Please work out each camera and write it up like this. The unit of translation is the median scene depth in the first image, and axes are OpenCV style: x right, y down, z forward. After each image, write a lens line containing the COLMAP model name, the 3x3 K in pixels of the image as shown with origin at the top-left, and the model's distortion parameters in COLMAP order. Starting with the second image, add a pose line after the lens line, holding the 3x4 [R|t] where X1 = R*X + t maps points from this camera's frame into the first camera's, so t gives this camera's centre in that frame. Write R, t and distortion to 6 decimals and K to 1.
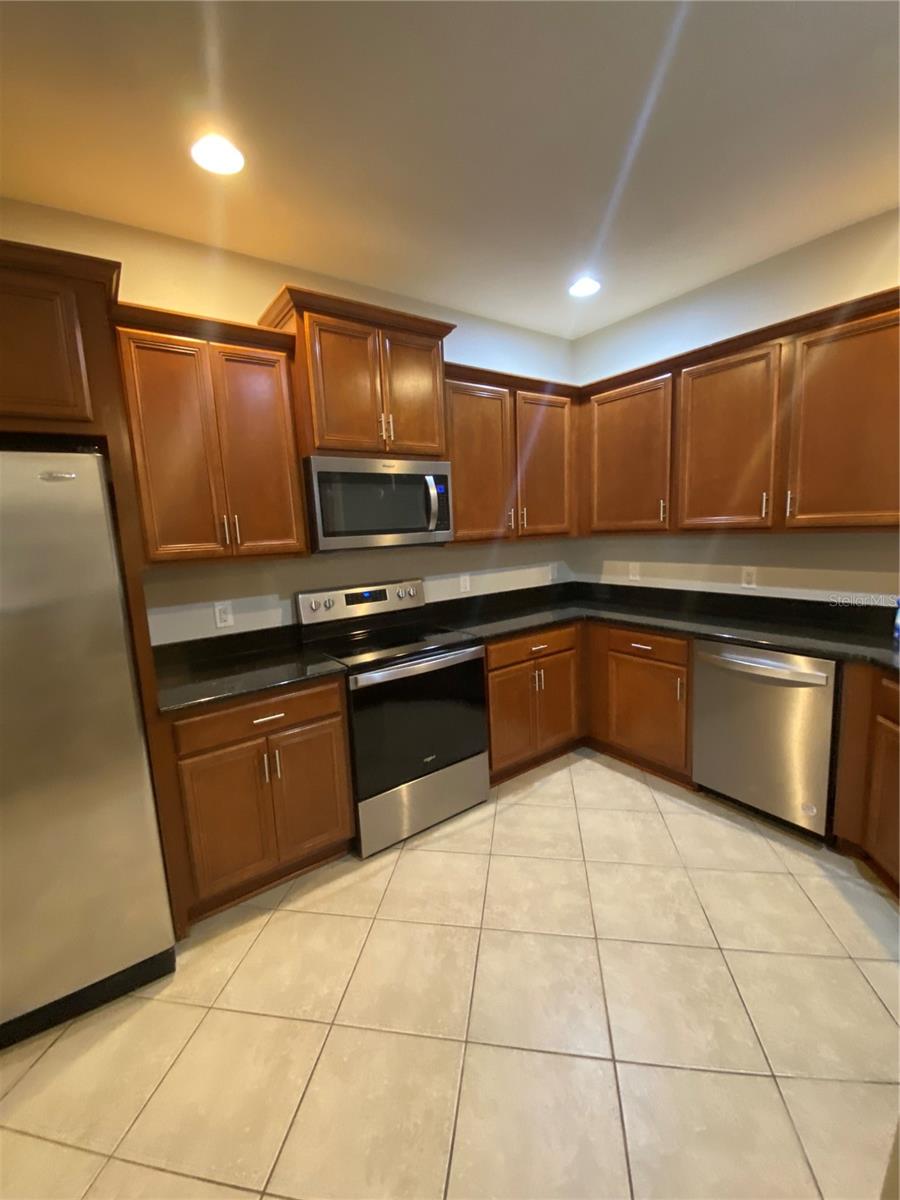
lens RADIAL K [[490.3, 0, 442.1], [0, 490.3, 600.7], [0, 0, 1]] dist [-0.000778, -0.004595]
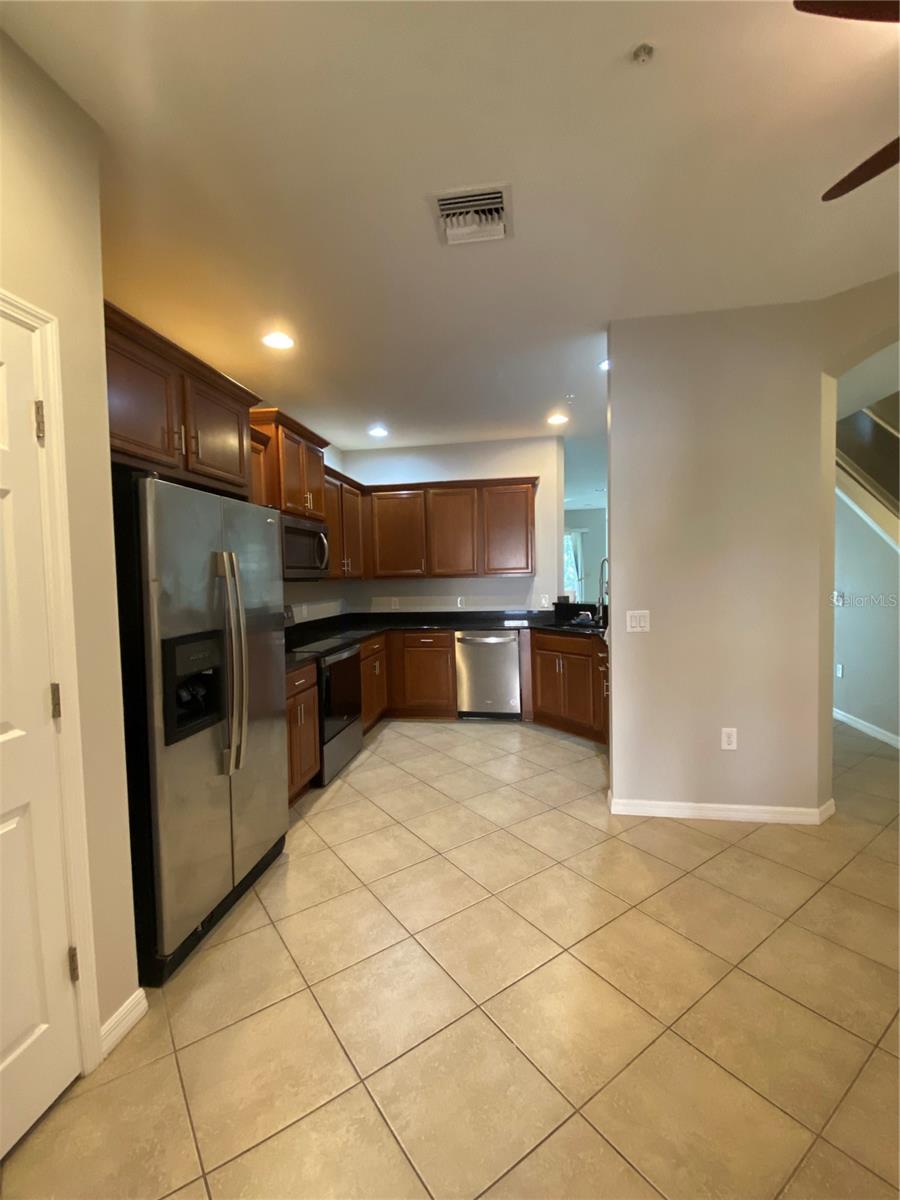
lens RADIAL K [[505.5, 0, 448.8], [0, 505.5, 601.5], [0, 0, 1]] dist [-0.027580, -0.001112]
pose [[0.706018, -0.005602, 0.708171, -0.963166], [0.095048, 0.991671, -0.086914, 0.141447], [-0.701786, 0.128674, 0.700670, -0.390821]]
